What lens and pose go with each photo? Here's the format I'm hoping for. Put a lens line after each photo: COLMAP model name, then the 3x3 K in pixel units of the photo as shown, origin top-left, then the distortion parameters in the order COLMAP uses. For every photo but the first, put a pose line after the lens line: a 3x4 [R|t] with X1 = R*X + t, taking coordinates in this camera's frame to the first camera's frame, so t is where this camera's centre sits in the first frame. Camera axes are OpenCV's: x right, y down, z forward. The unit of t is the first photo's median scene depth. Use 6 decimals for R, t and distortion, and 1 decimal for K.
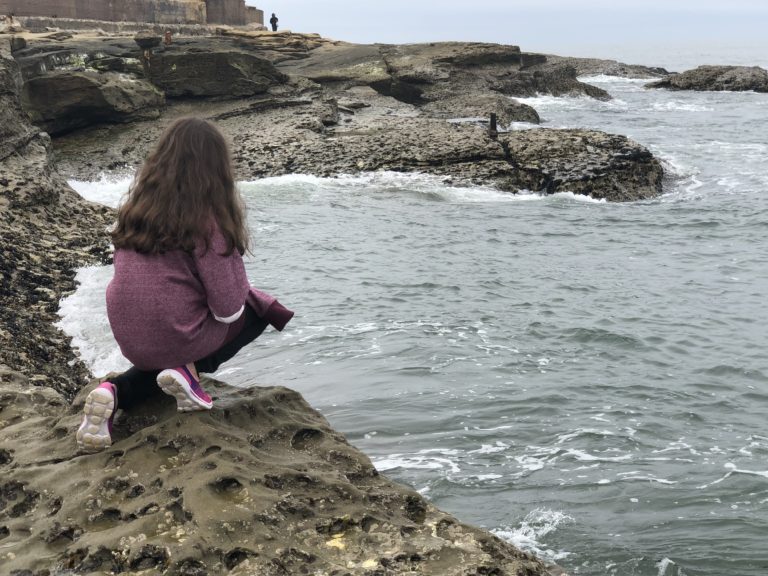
lens RADIAL K [[1289.3, 0, 384.3], [0, 1289.3, 287.8], [0, 0, 1]] dist [0.016345, 0.000000]
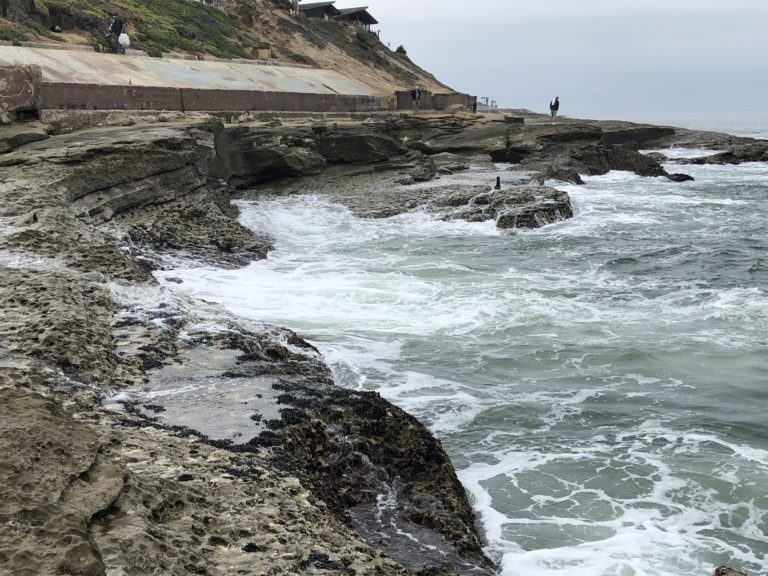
lens RADIAL K [[1032.7, 0, 383.7], [0, 1032.7, 288.3], [0, 0, 1]] dist [0.119978, 0.000000]
pose [[0.973411, 0.047702, -0.224044, 0.215906], [-0.050981, 0.998660, -0.008871, 0.027061], [0.223321, 0.020057, 0.974539, -0.309340]]
